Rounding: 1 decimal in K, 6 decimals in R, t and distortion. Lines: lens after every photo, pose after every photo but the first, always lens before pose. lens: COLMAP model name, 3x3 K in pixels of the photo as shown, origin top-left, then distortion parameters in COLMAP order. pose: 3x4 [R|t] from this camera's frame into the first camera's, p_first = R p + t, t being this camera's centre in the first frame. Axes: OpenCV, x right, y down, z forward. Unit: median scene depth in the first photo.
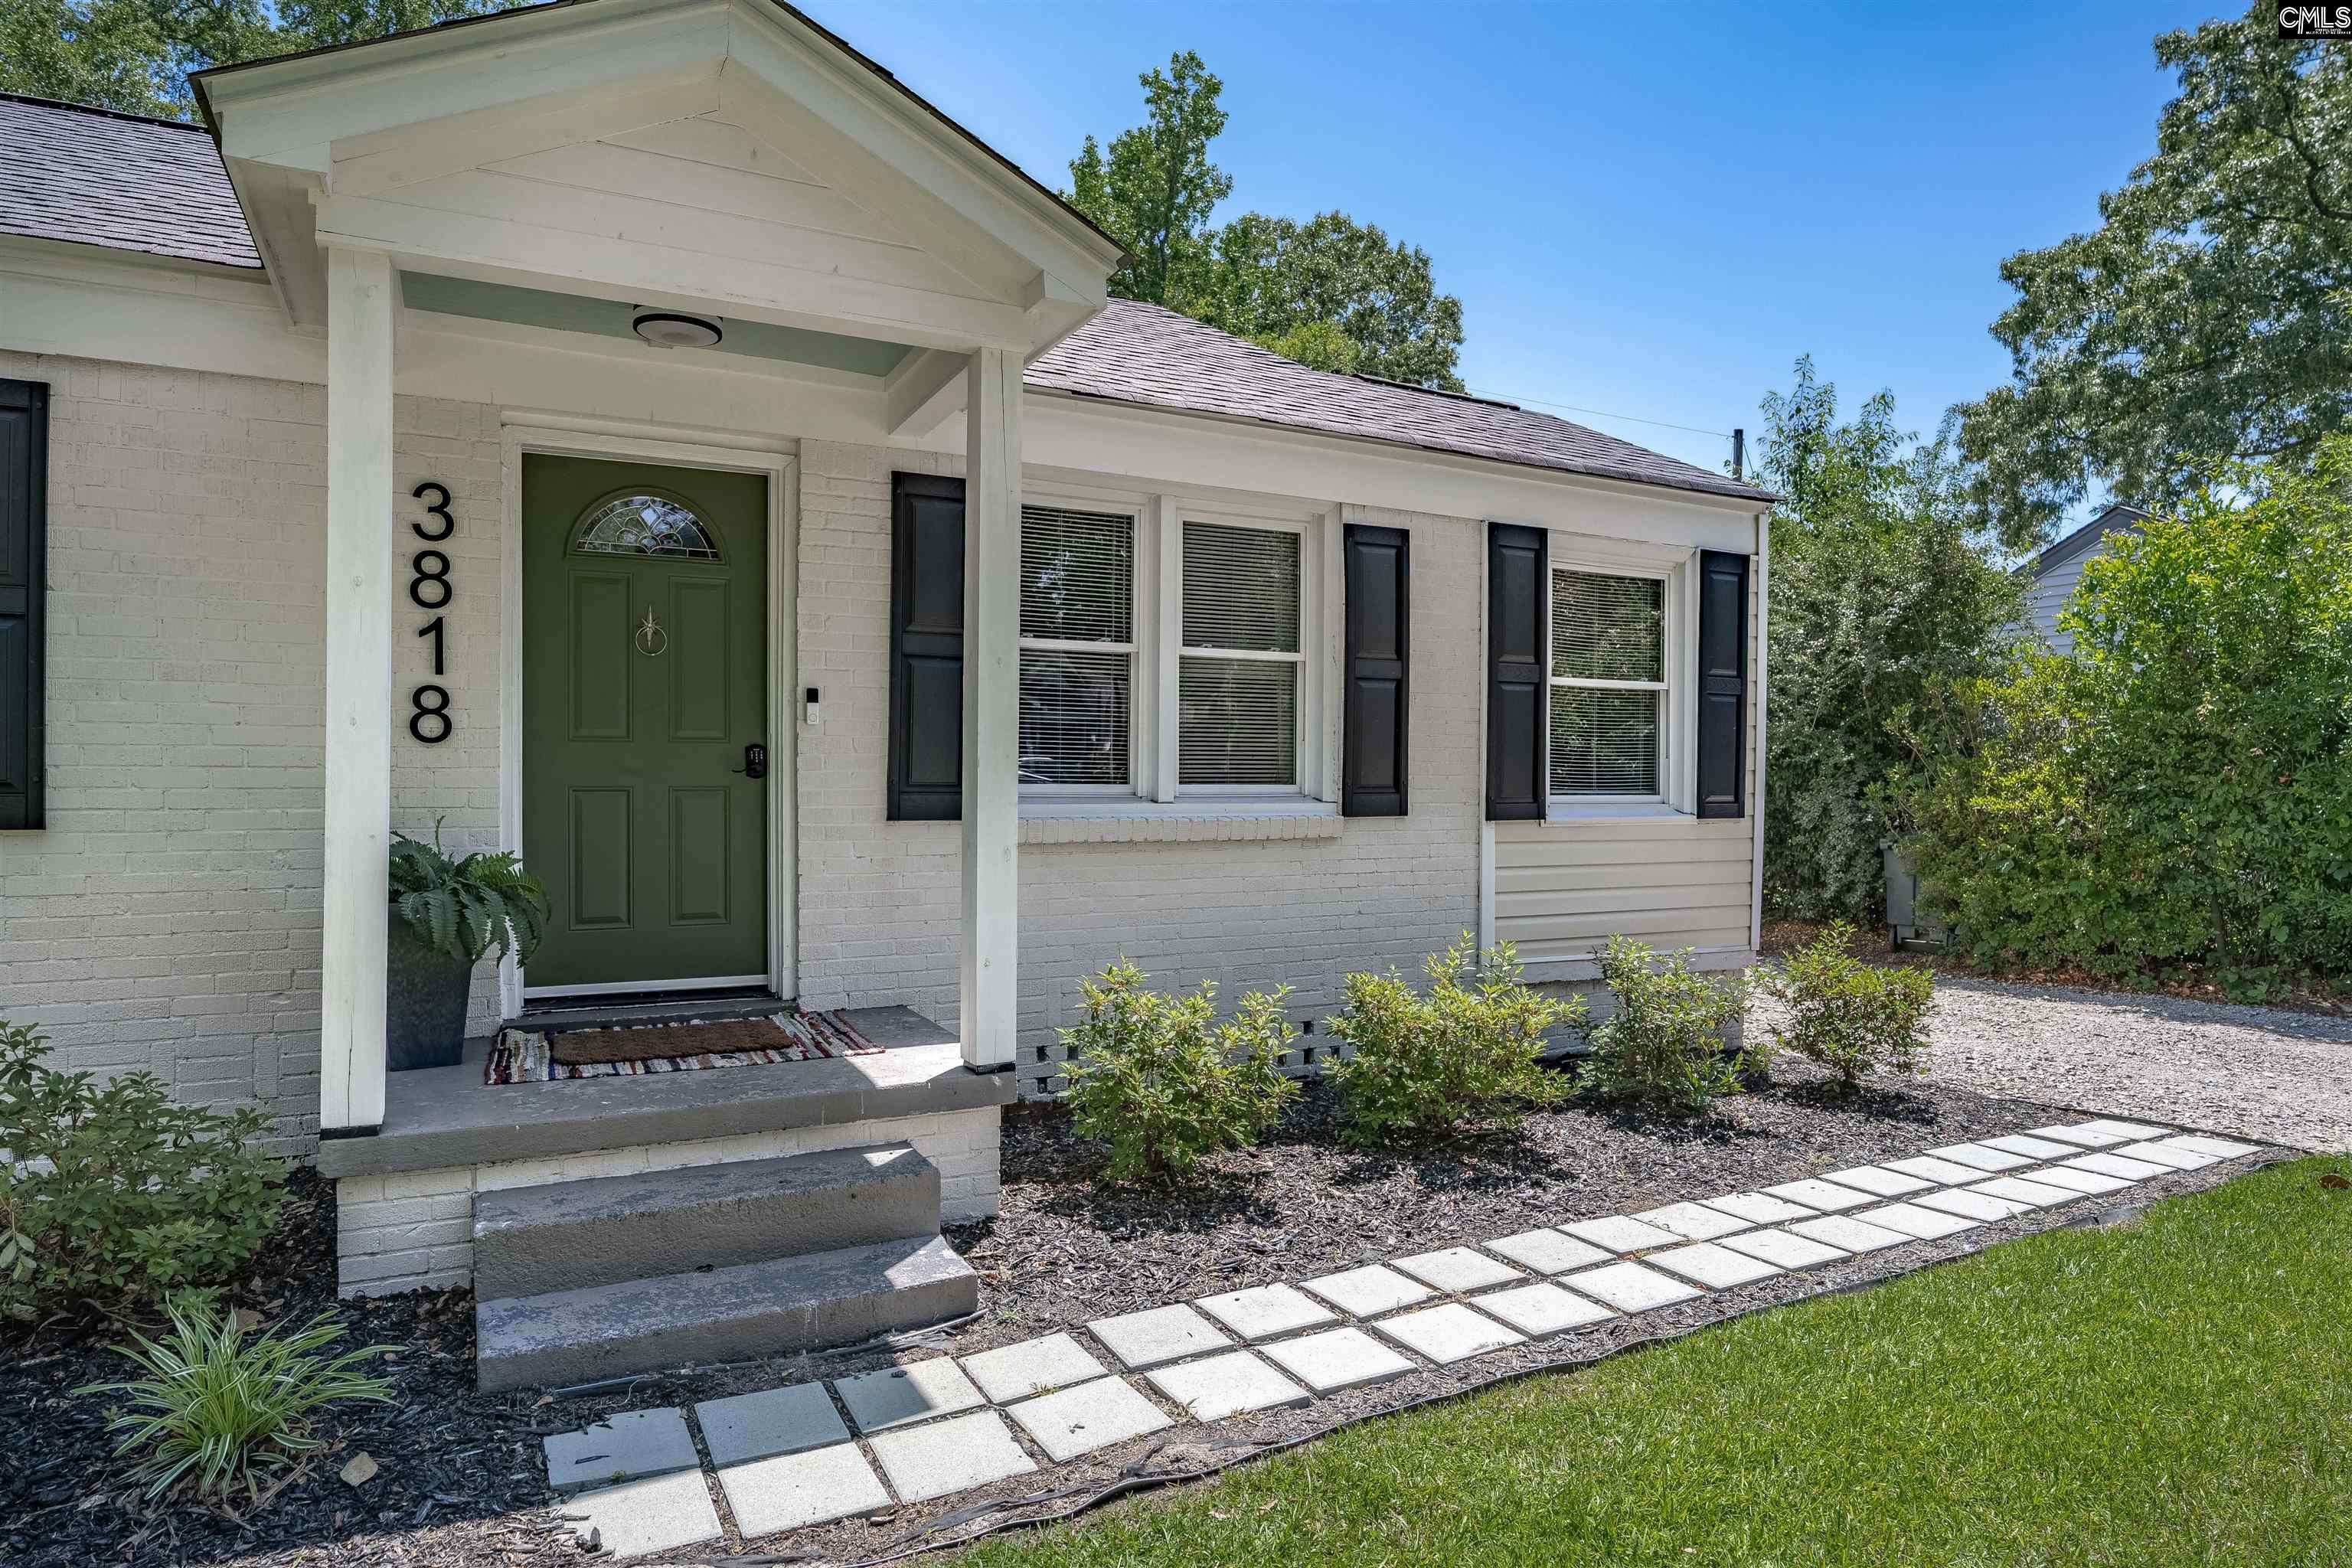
lens RADIAL K [[1348.4, 0, 1176.0], [0, 1348.4, 784.0], [0, 0, 1]] dist [-0.026886, 0.002388]
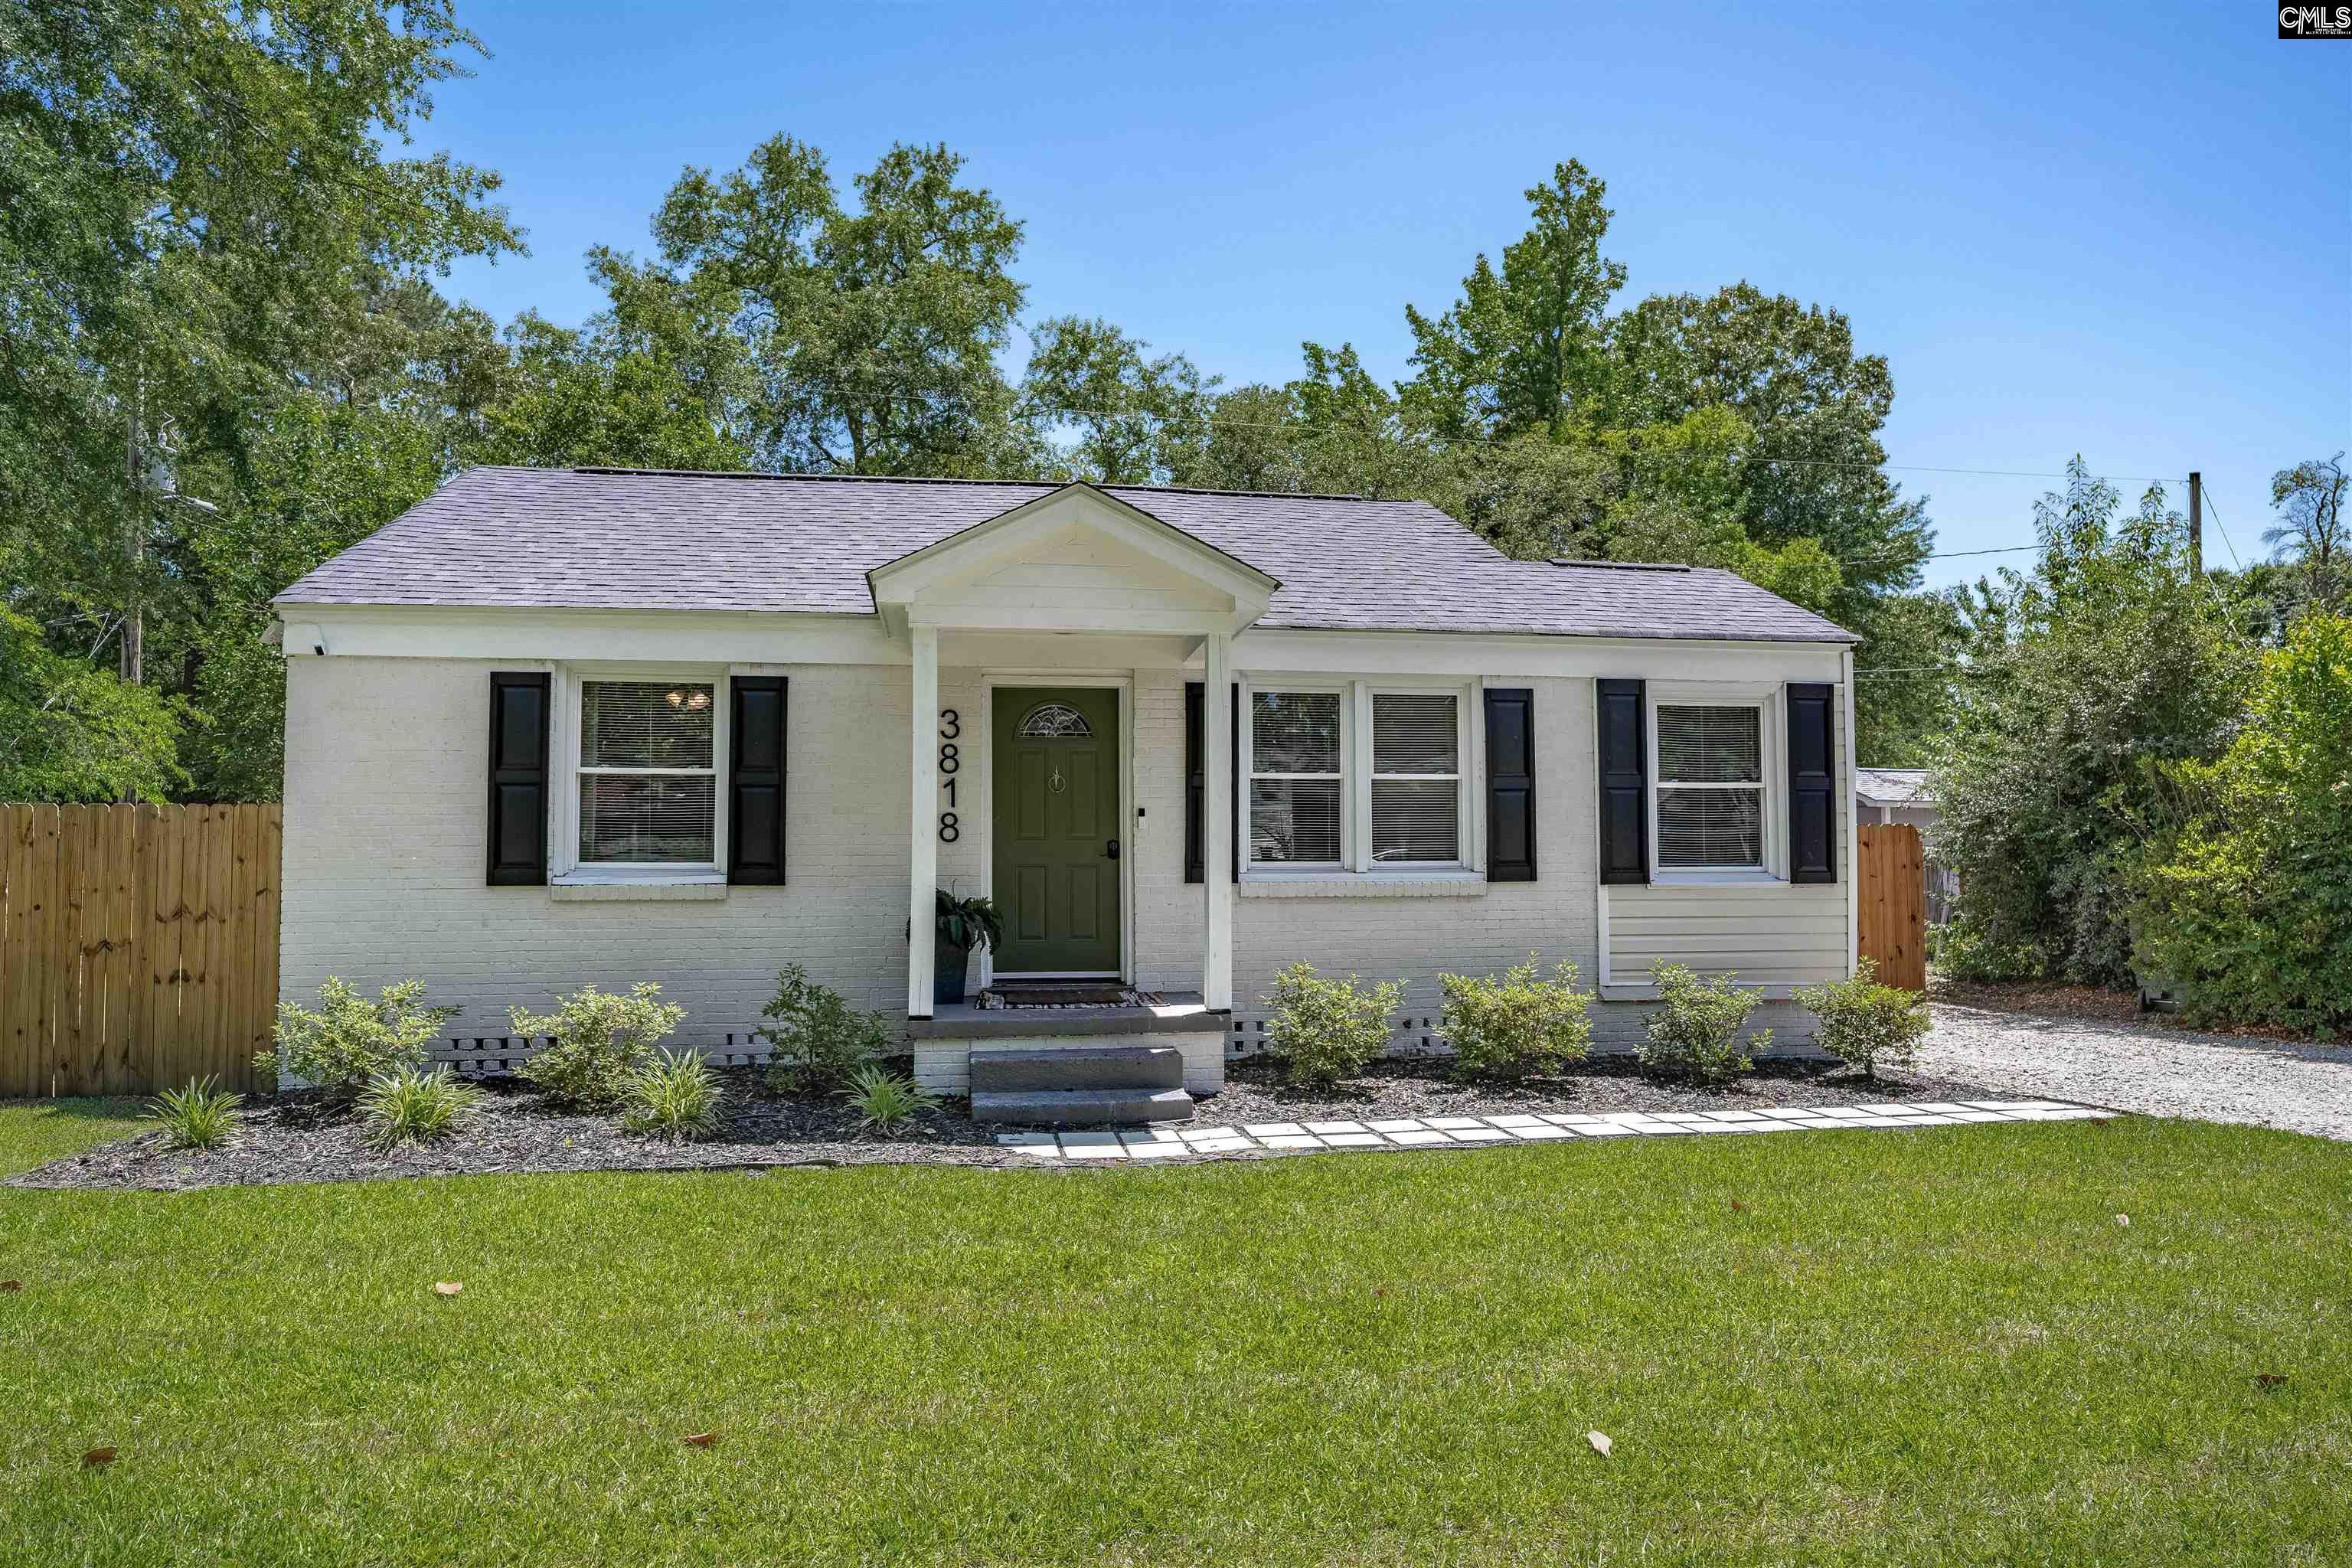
lens RADIAL K [[1365.9, 0, 1176.0], [0, 1365.9, 784.0], [0, 0, 1]] dist [-0.026836, -0.000558]
pose [[0.948367, -0.025455, -0.316152, 0.276788], [0.006538, 0.998131, -0.060752, 0.005586], [0.317108, 0.055549, 0.946761, -0.559120]]
